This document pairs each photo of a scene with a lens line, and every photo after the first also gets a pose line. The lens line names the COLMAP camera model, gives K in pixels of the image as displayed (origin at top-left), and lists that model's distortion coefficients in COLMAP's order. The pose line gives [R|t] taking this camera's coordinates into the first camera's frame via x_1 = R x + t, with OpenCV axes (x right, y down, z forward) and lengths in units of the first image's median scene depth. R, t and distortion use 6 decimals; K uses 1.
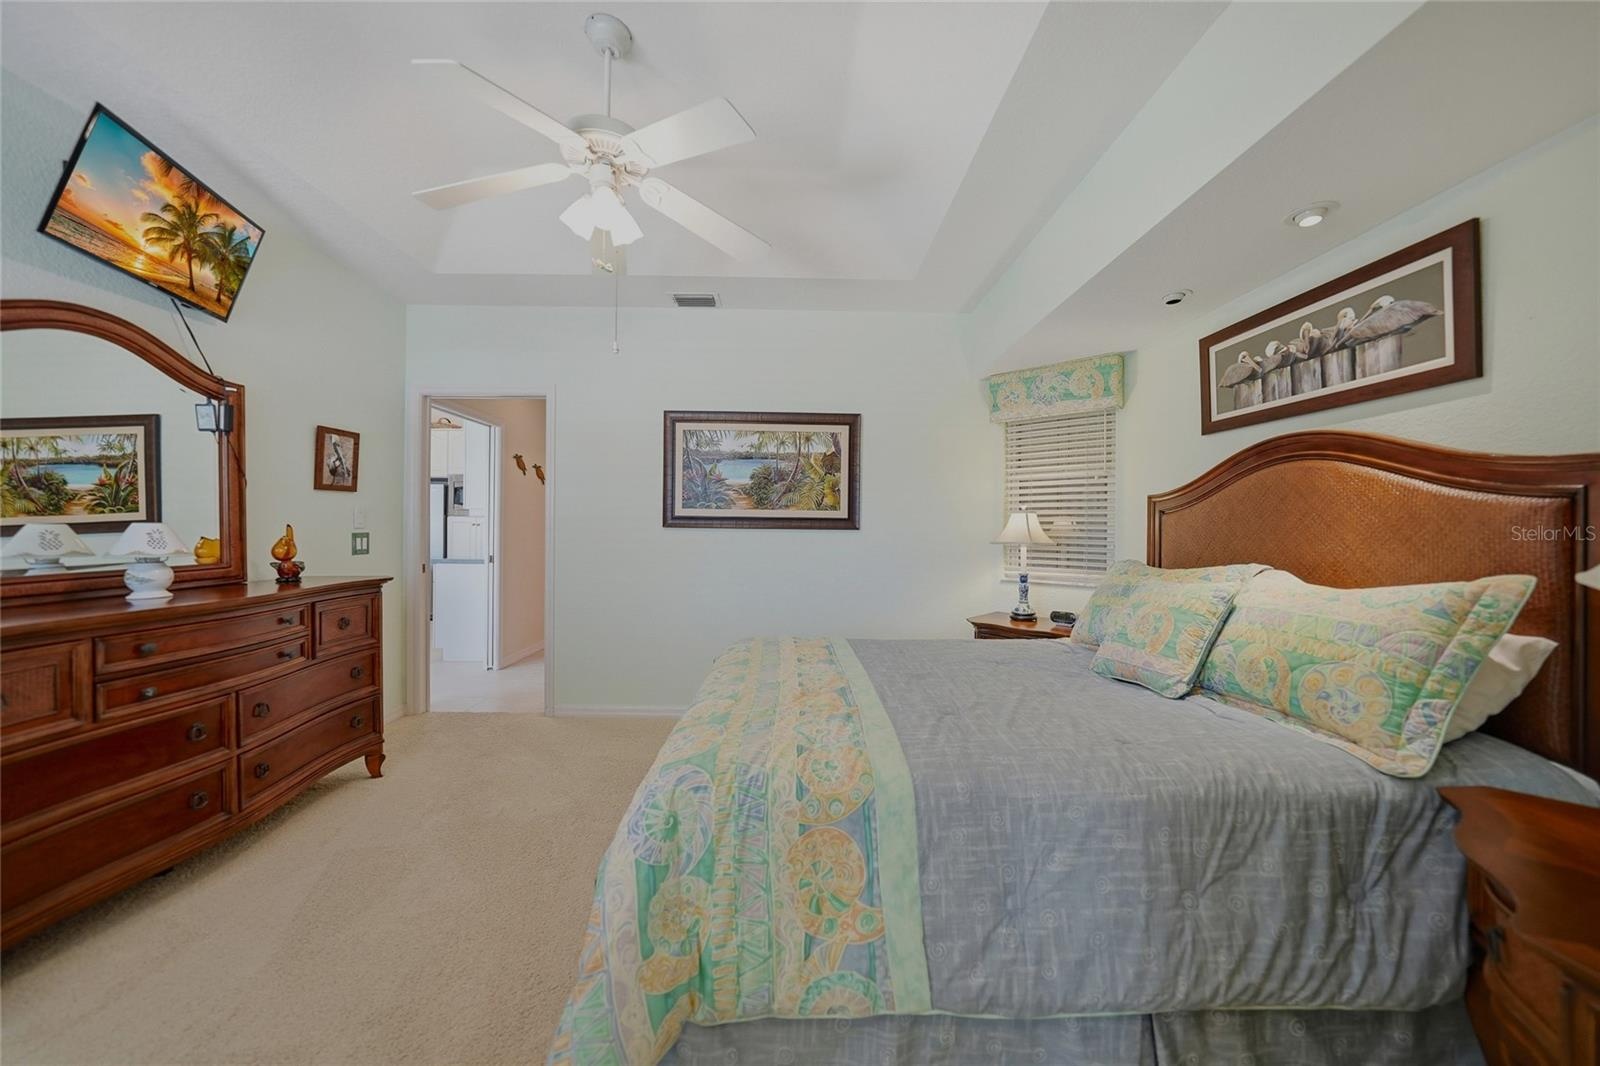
lens RADIAL K [[566.3, 0, 797.5], [0, 566.3, 525.4], [0, 0, 1]] dist [-0.008530, 0.001163]
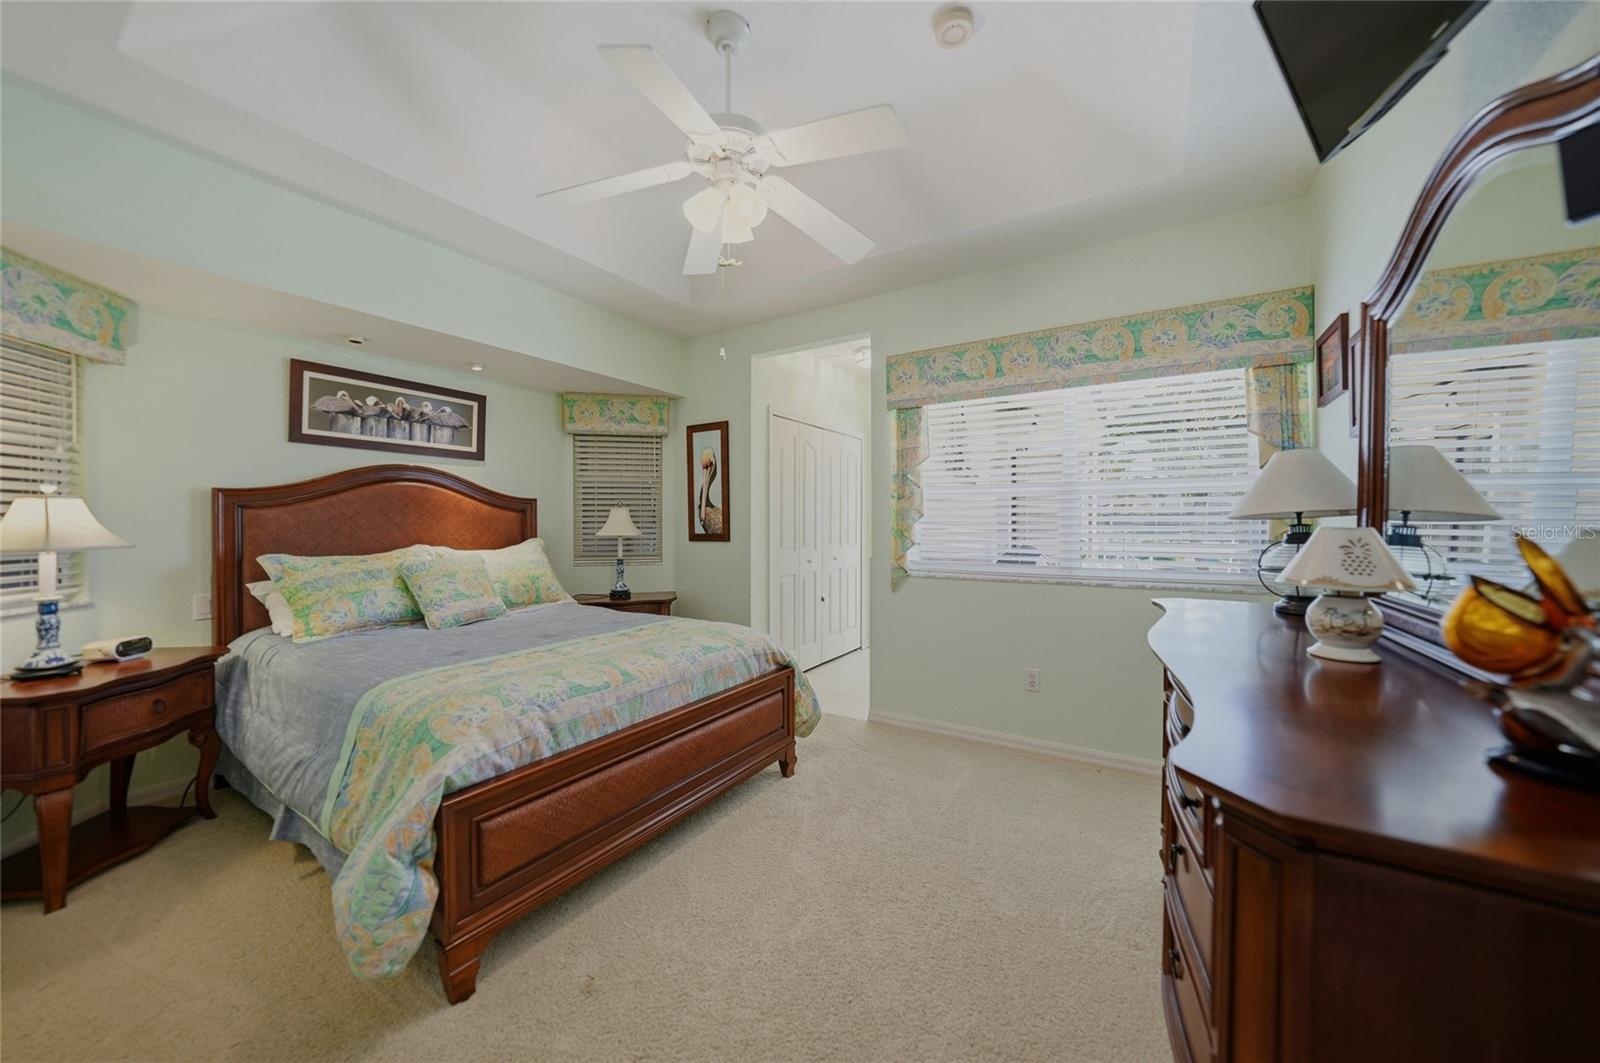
lens RADIAL K [[566.3, 0, 802.8], [0, 566.3, 529.1], [0, 0, 1]] dist [-0.008530, 0.001163]
pose [[-0.835677, -0.001719, 0.549218, -0.996686], [0.003219, 0.999963, 0.008029, 0.015163], [-0.549211, 0.008477, -0.835640, 1.760606]]
